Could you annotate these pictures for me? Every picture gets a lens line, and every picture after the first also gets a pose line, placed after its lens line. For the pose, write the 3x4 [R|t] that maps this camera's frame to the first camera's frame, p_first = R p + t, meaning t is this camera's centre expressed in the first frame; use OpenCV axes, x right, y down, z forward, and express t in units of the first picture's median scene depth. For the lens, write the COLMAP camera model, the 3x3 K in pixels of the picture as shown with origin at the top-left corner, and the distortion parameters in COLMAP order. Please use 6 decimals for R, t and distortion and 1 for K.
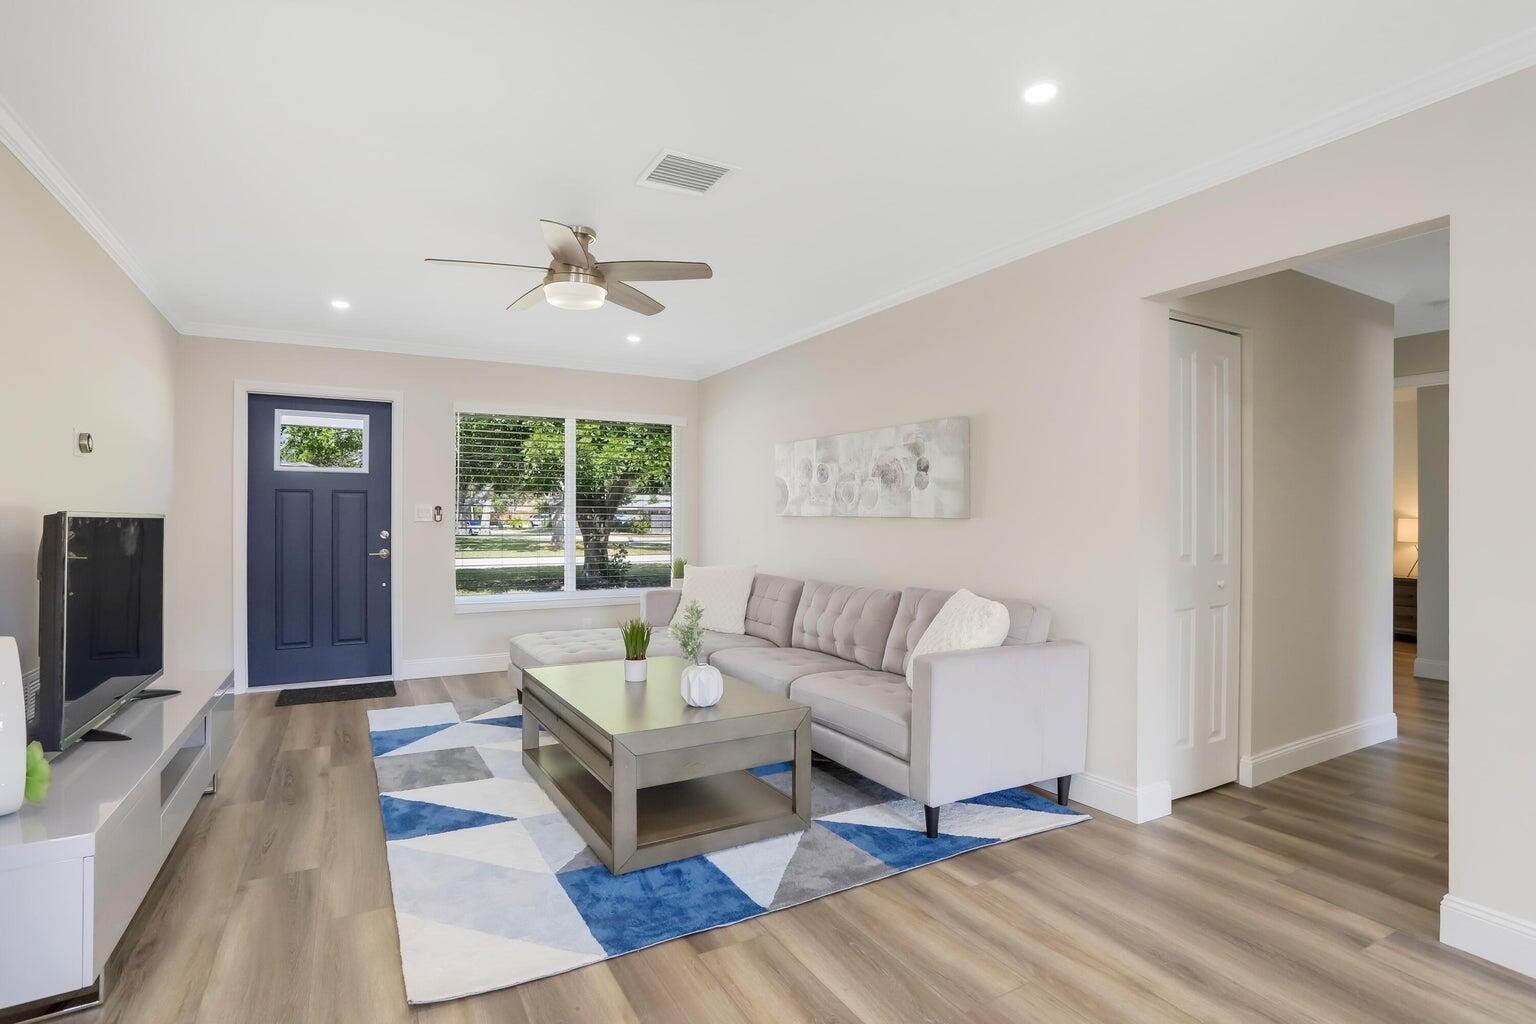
lens RADIAL K [[744.9, 0, 752.4], [0, 744.9, 516.3], [0, 0, 1]] dist [-0.031056, 0.009752]
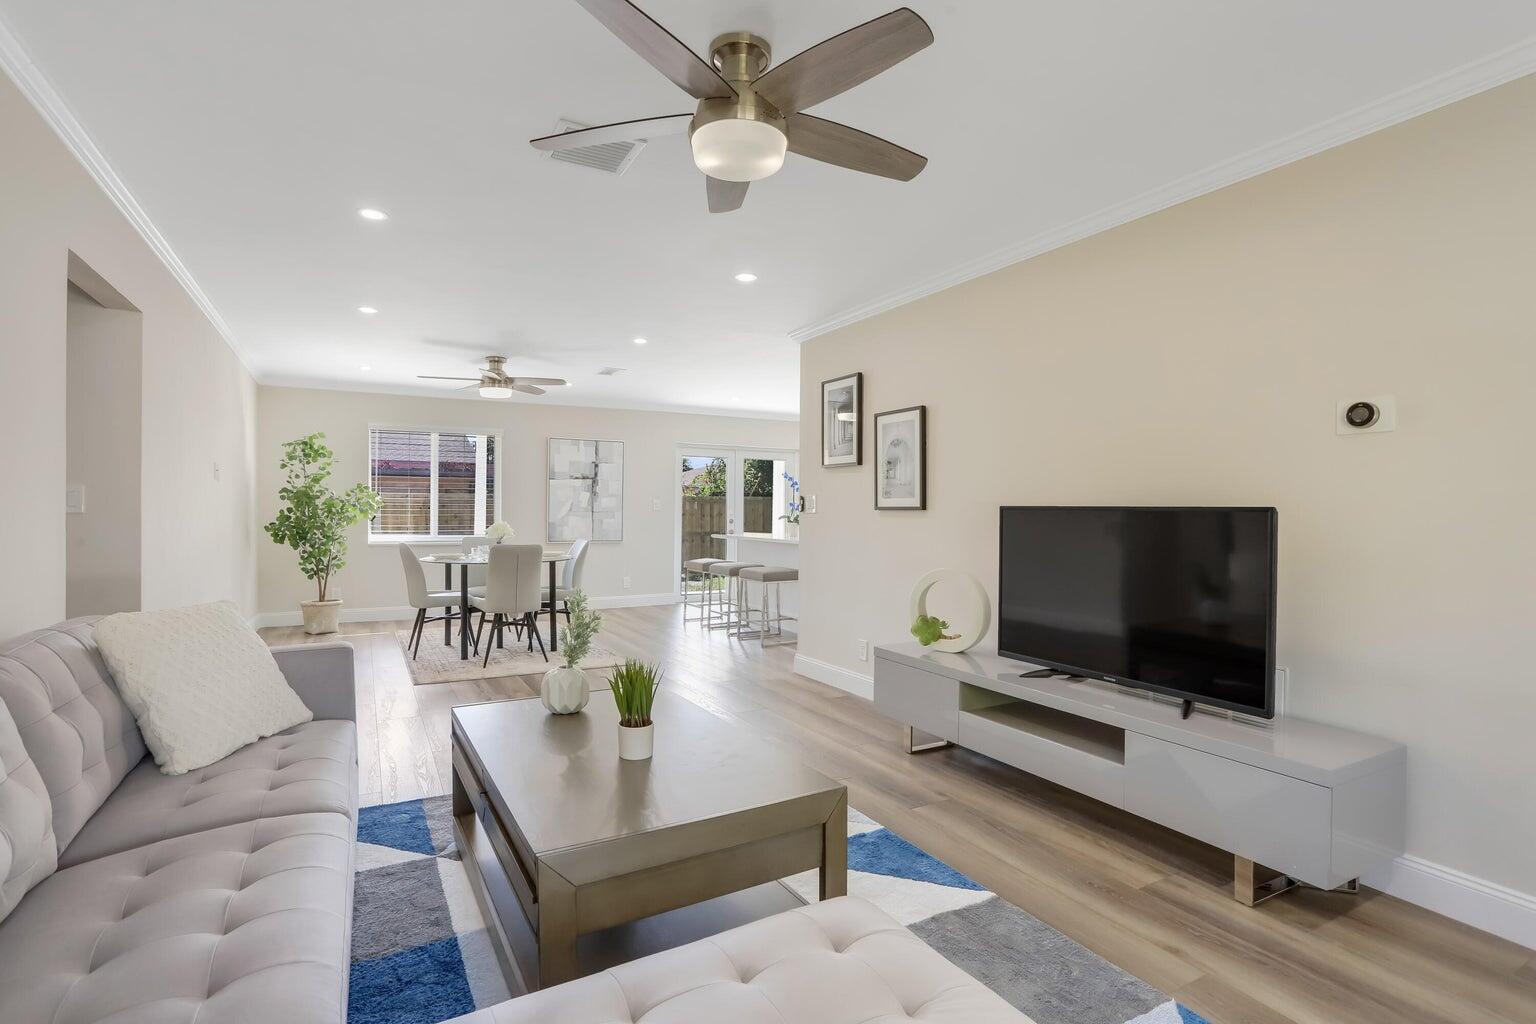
lens RADIAL K [[744.9, 0, 770.1], [0, 744.9, 513.7], [0, 0, 1]] dist [-0.031056, 0.009752]
pose [[-0.999838, -0.003603, -0.017653, -0.296681], [-0.003700, 0.999978, 0.005449, 0.003266], [0.017633, 0.005513, -0.999829, 1.868105]]
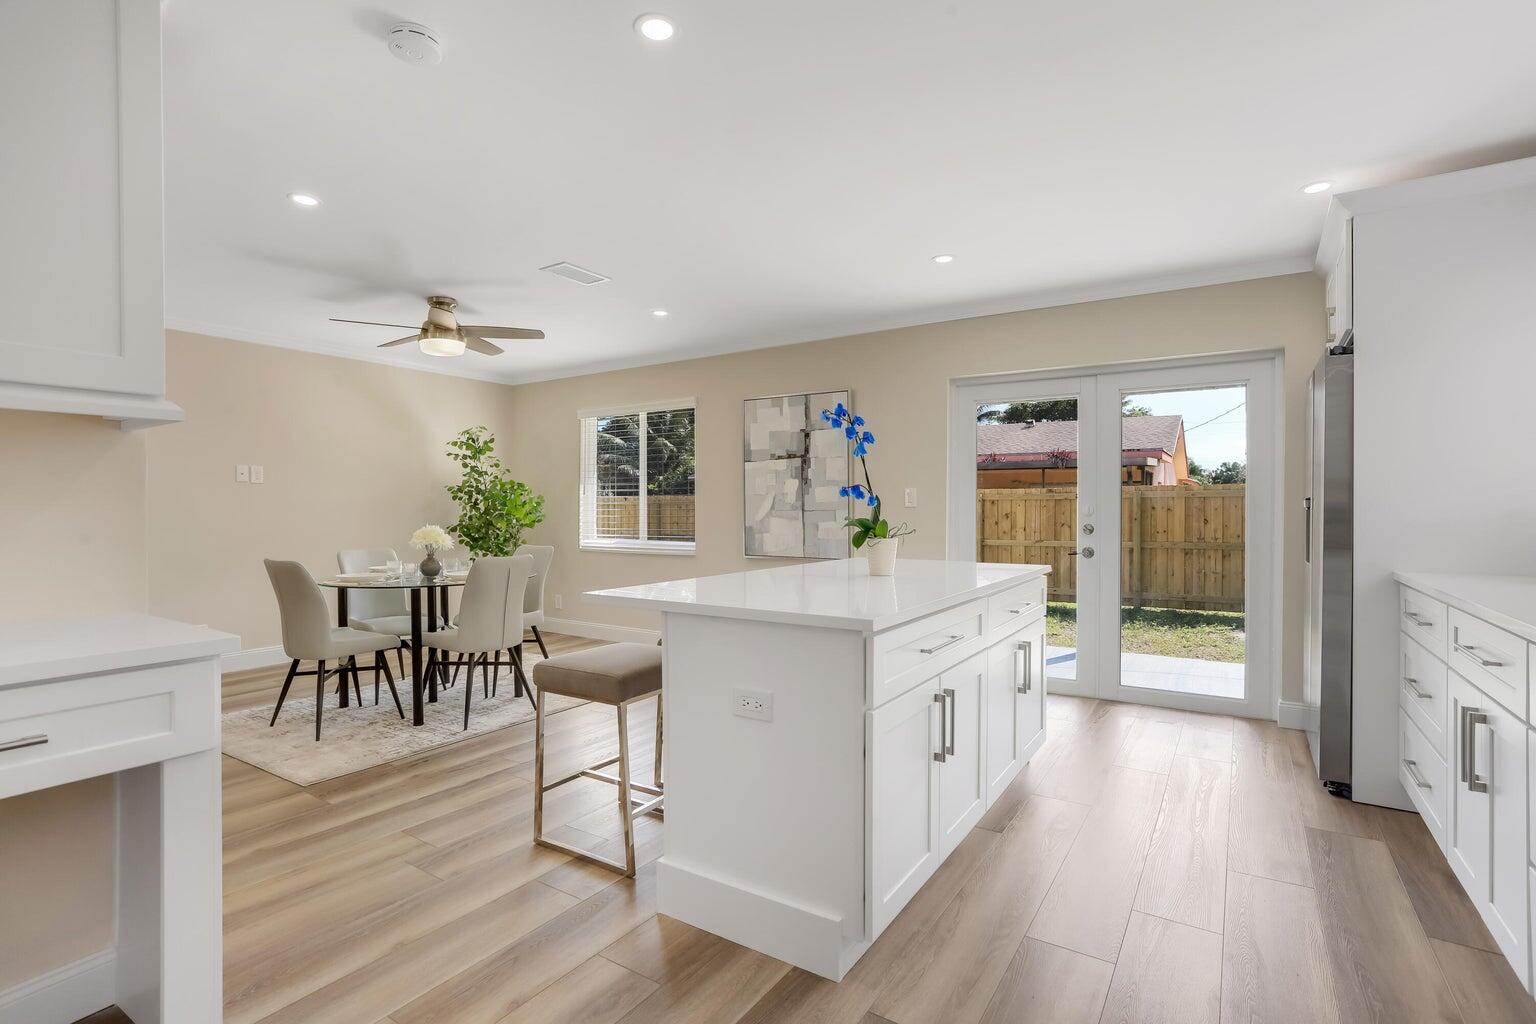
lens RADIAL K [[744.9, 0, 777.2], [0, 744.9, 509.6], [0, 0, 1]] dist [-0.031056, 0.009752]
pose [[-0.494711, 0.003858, 0.869049, -1.218535], [0.003355, 0.999991, -0.002529, 0.016709], [-0.869051, 0.001664, -0.494719, -0.178246]]
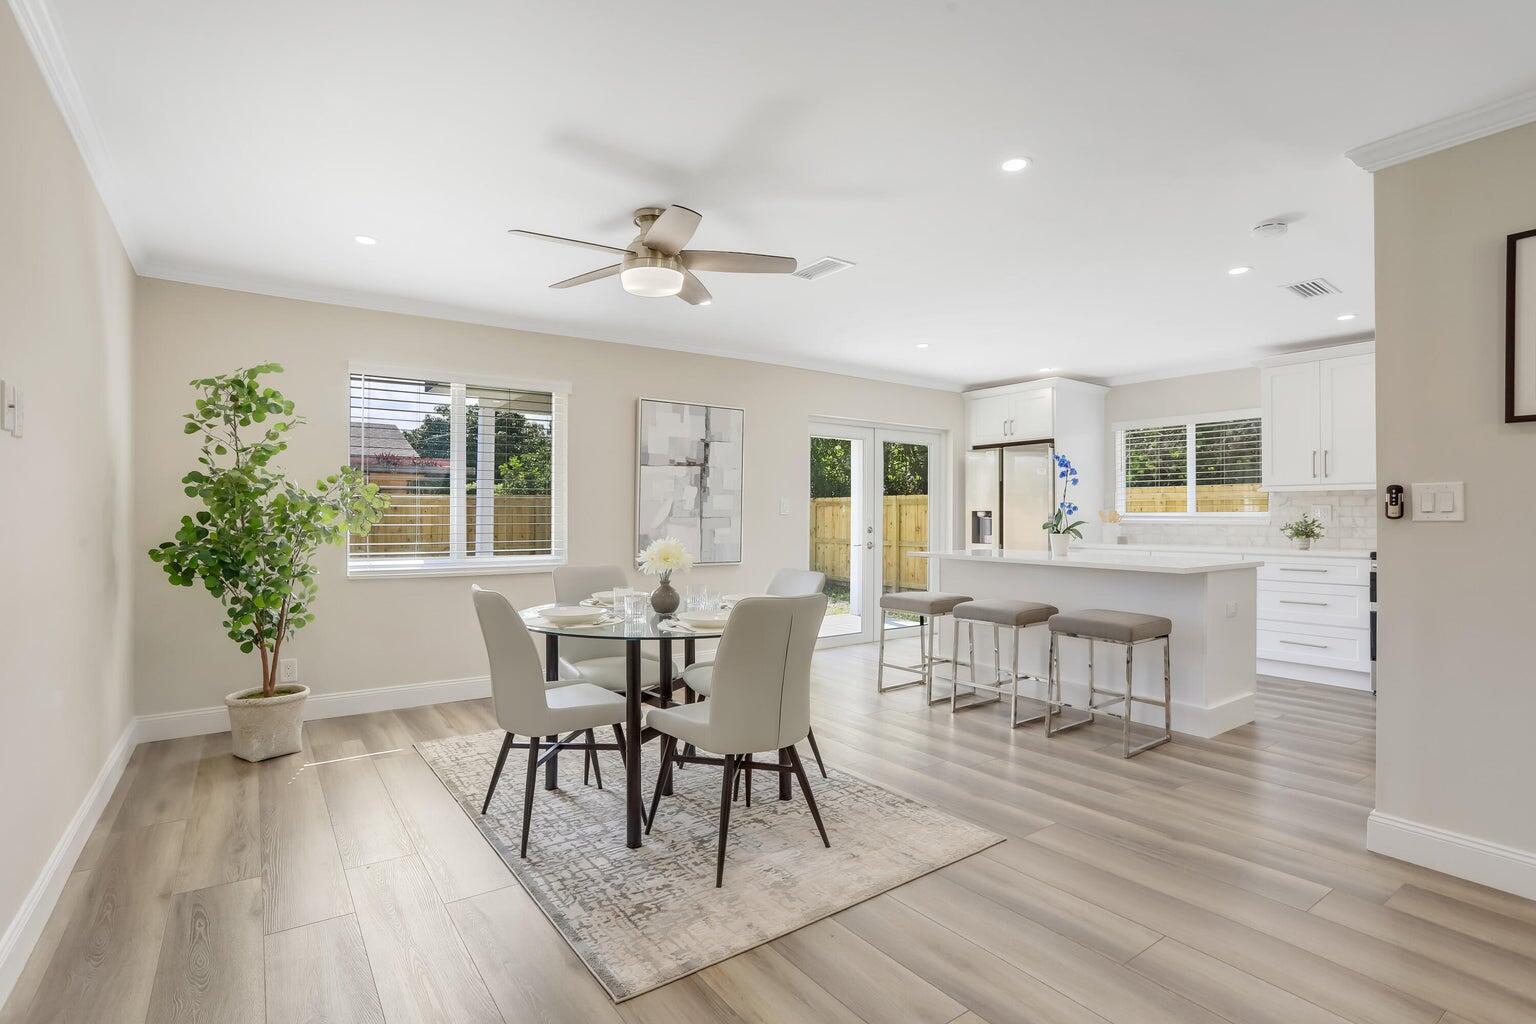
lens RADIAL K [[744.9, 0, 771.1], [0, 744.9, 510.4], [0, 0, 1]] dist [-0.031056, 0.009752]
pose [[-0.991363, -0.001274, -0.131137, 0.442695], [-0.000982, 0.999997, -0.002291, 0.001025], [0.131140, -0.002143, -0.991362, 0.783323]]
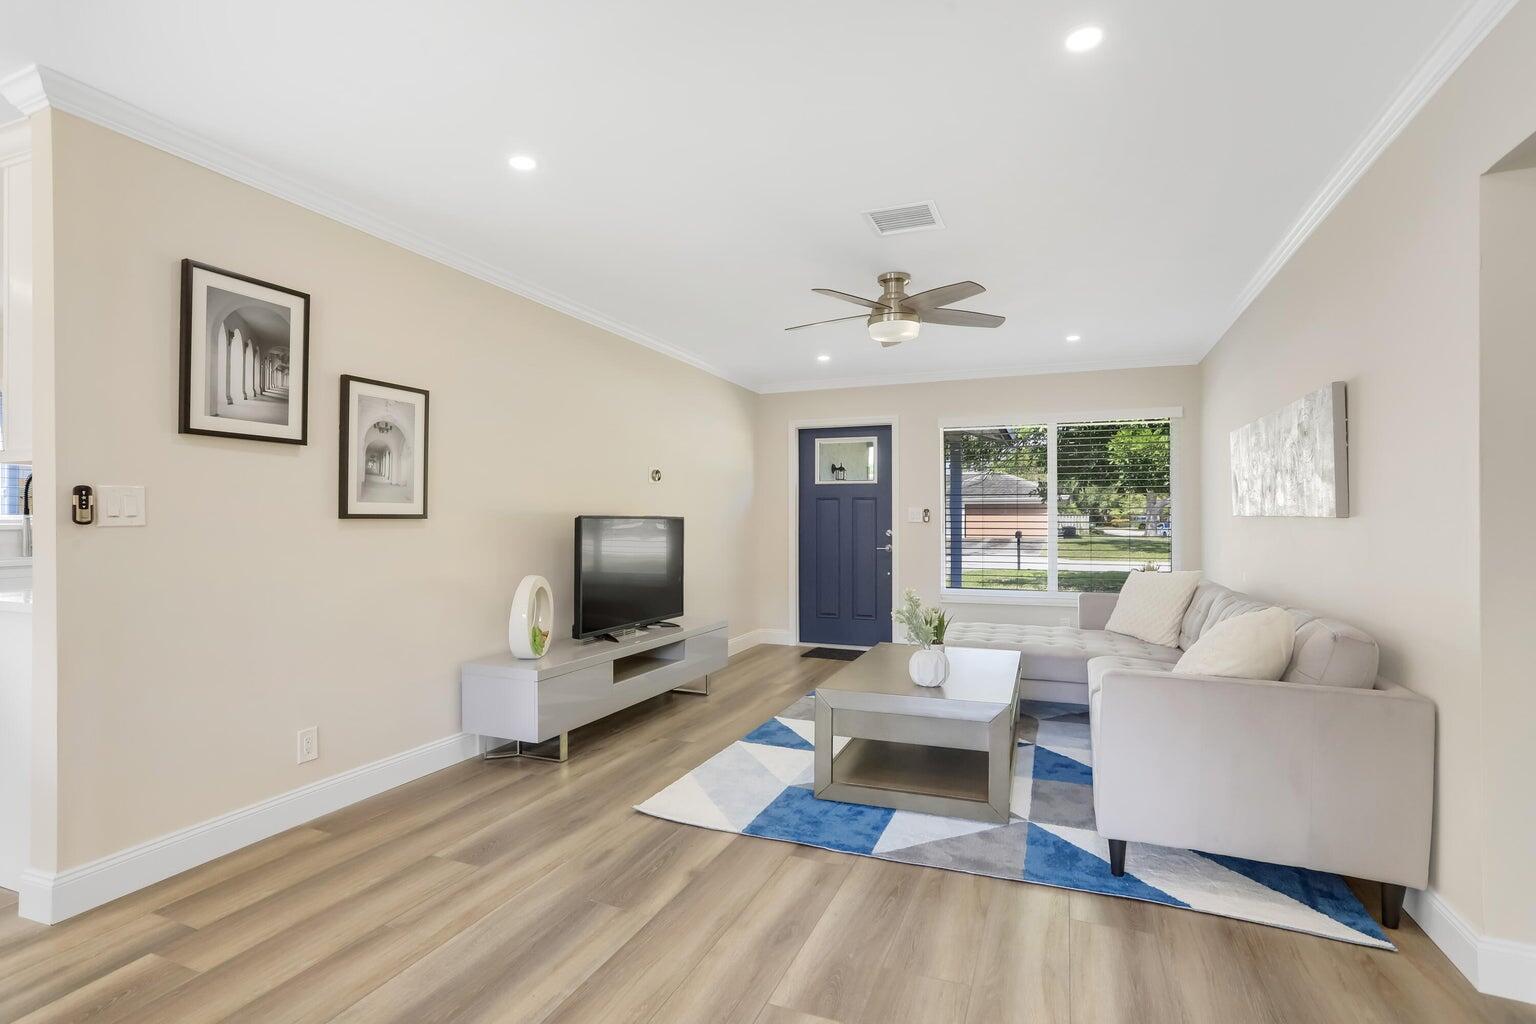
lens RADIAL K [[744.9, 0, 753.2], [0, 744.9, 512.8], [0, 0, 1]] dist [-0.031056, 0.009752]
pose [[0.625943, -0.005967, -0.779846, 0.622133], [0.000219, 0.999972, -0.007476, 0.002173], [0.779868, 0.004509, 0.625927, 0.092567]]
